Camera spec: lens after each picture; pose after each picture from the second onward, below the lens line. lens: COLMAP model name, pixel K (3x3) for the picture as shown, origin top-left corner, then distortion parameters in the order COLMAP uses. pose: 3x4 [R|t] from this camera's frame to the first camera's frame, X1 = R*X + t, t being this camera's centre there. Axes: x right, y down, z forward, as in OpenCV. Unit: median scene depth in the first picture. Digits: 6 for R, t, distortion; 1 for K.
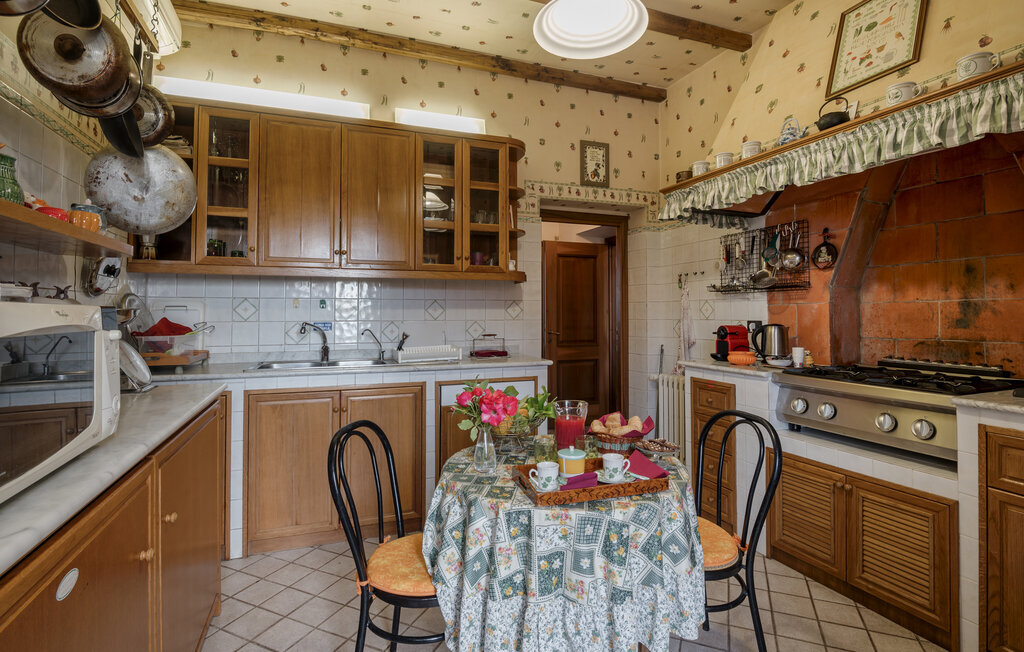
lens RADIAL K [[470.4, 0, 514.9], [0, 470.4, 301.4], [0, 0, 1]] dist [-0.003024, -0.005421]
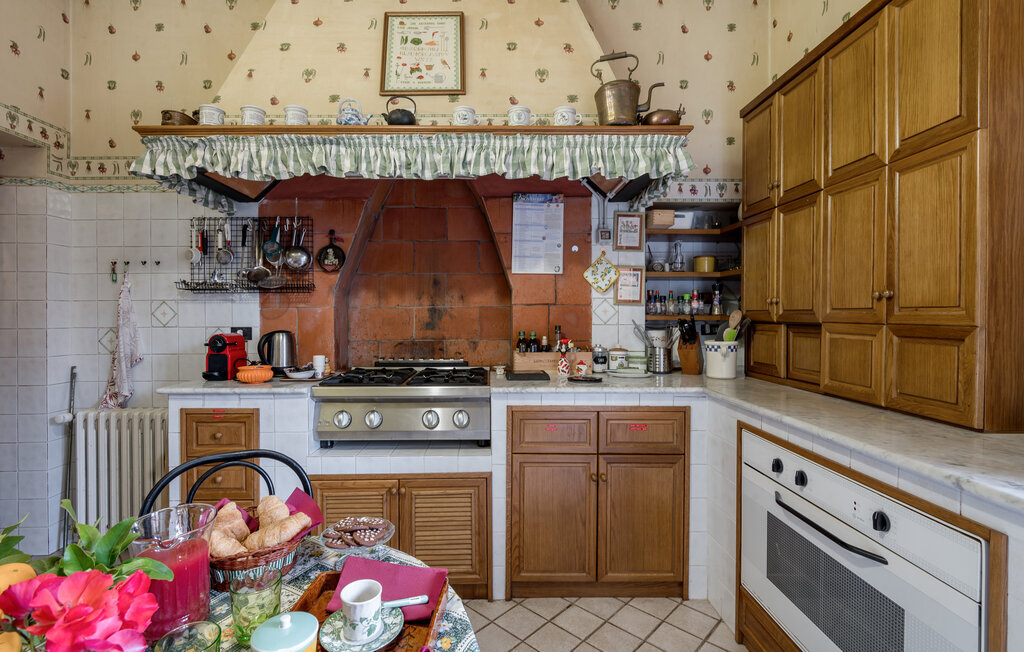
lens RADIAL K [[470.4, 0, 491.6], [0, 470.4, 319.9], [0, 0, 1]] dist [-0.003024, -0.005421]
pose [[0.372580, -0.007956, 0.927966, -0.107798], [-0.020992, 0.999635, 0.016999, 0.005498], [-0.927762, -0.025813, 0.372277, 0.321487]]
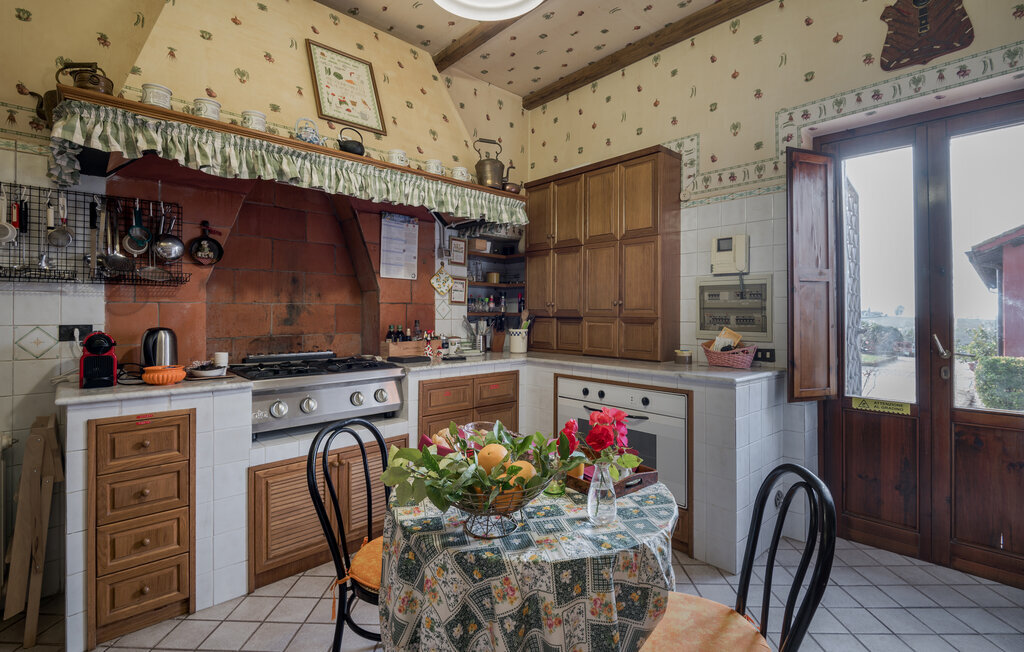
lens RADIAL K [[470.4, 0, 501.1], [0, 470.4, 308.7], [0, 0, 1]] dist [-0.003024, -0.005421]
pose [[-0.355067, 0.007682, 0.934809, -0.381918], [-0.024174, 0.999556, -0.017396, 0.016190], [-0.934528, -0.028775, -0.354724, 0.753550]]
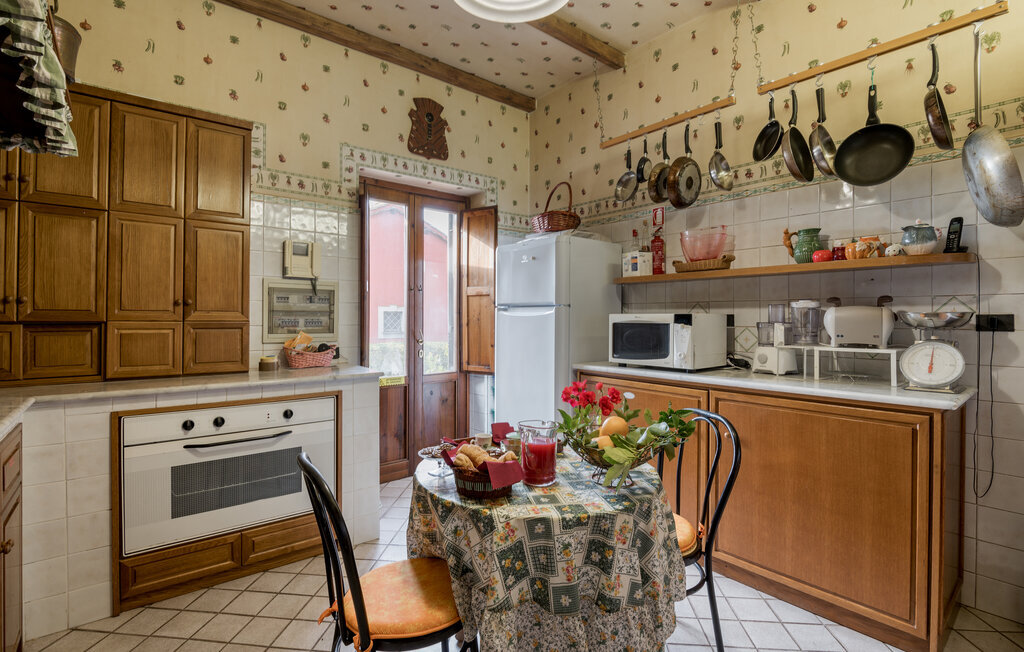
lens RADIAL K [[470.4, 0, 516.8], [0, 470.4, 316.2], [0, 0, 1]] dist [-0.003024, -0.005421]
pose [[-0.949979, -0.000833, -0.312314, 0.253188], [0.007872, 0.999615, -0.026610, 0.028020], [0.312216, -0.027738, -0.949606, 1.072225]]
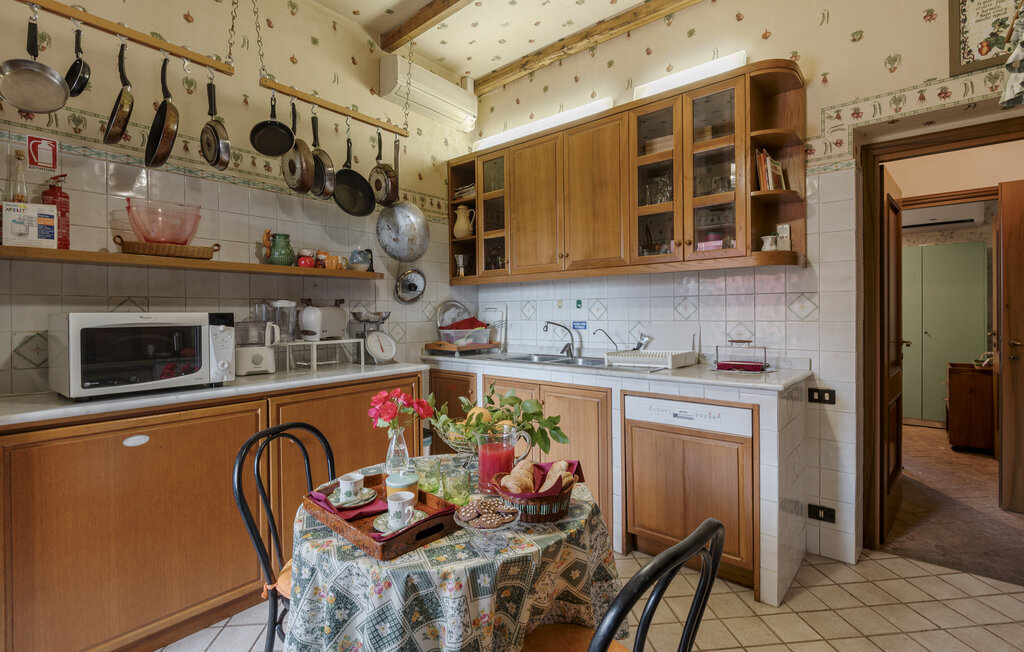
lens RADIAL K [[470.4, 0, 520.1], [0, 470.4, 318.2], [0, 0, 1]] dist [-0.003024, -0.005421]
pose [[0.502002, 0.006730, -0.864840, 0.501258], [0.030182, 0.999224, 0.025294, 0.007073], [0.864339, -0.038800, 0.501410, 0.390941]]
